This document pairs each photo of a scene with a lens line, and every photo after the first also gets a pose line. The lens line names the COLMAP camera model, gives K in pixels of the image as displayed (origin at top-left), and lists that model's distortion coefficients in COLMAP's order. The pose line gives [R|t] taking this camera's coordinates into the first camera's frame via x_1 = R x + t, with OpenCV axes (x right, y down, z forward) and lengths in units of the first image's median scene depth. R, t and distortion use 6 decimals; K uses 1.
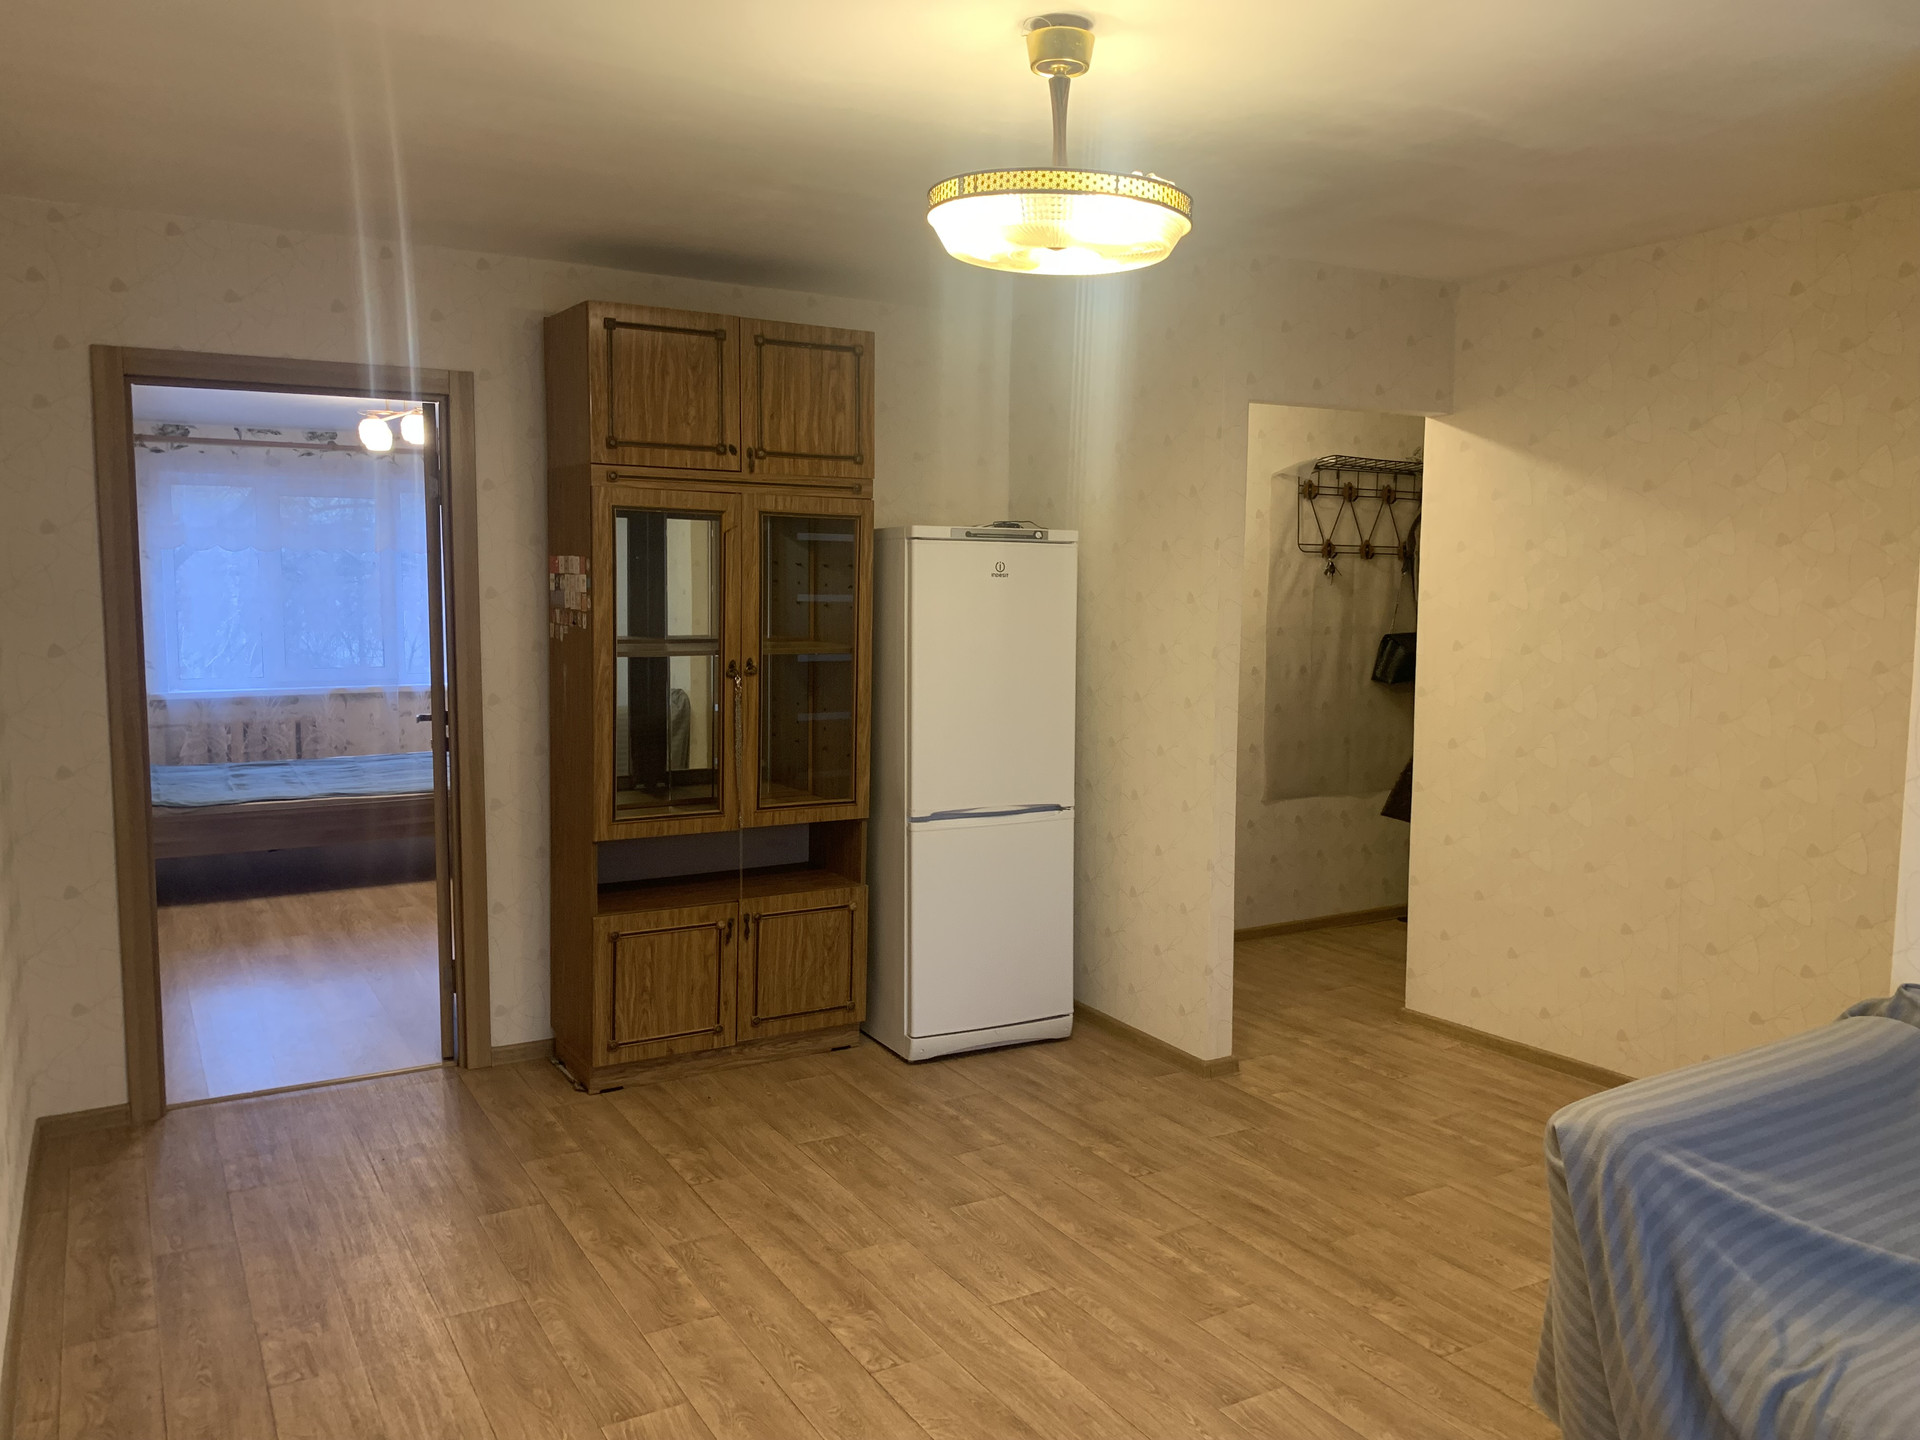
lens RADIAL K [[1456.0, 0, 916.7], [0, 1456.0, 717.1], [0, 0, 1]] dist [0.016782, -0.024408]
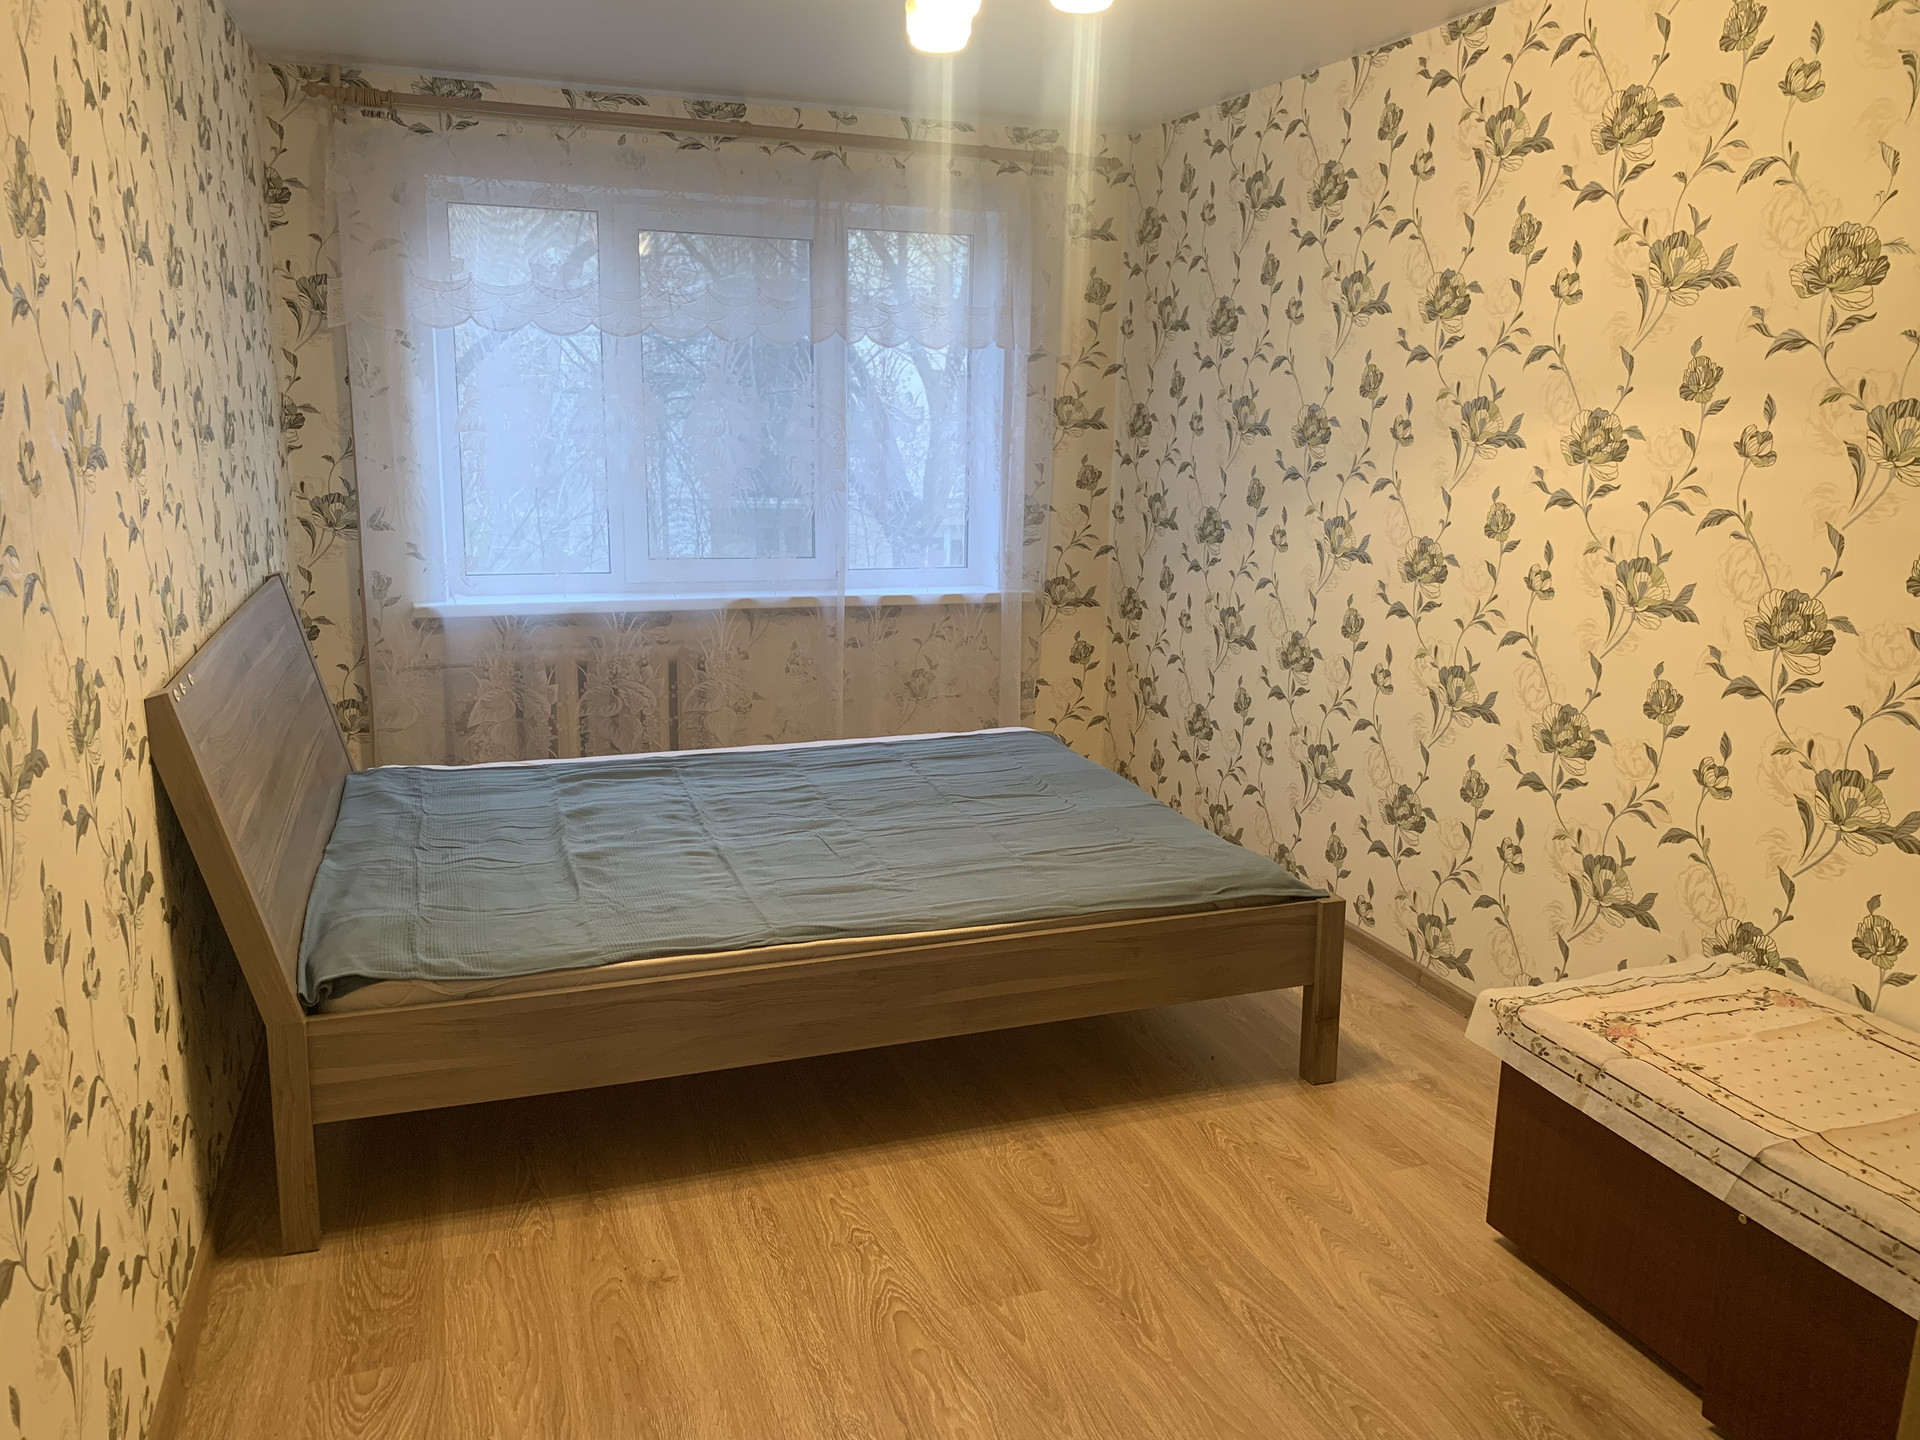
lens RADIAL K [[1456.0, 0, 916.7], [0, 1456.0, 717.1], [0, 0, 1]] dist [0.016782, -0.024408]
pose [[0.983730, 0.051202, -0.172201, -0.246416], [-0.030260, 0.992055, 0.122112, -0.045352], [0.177085, -0.114914, 0.977464, 0.497630]]
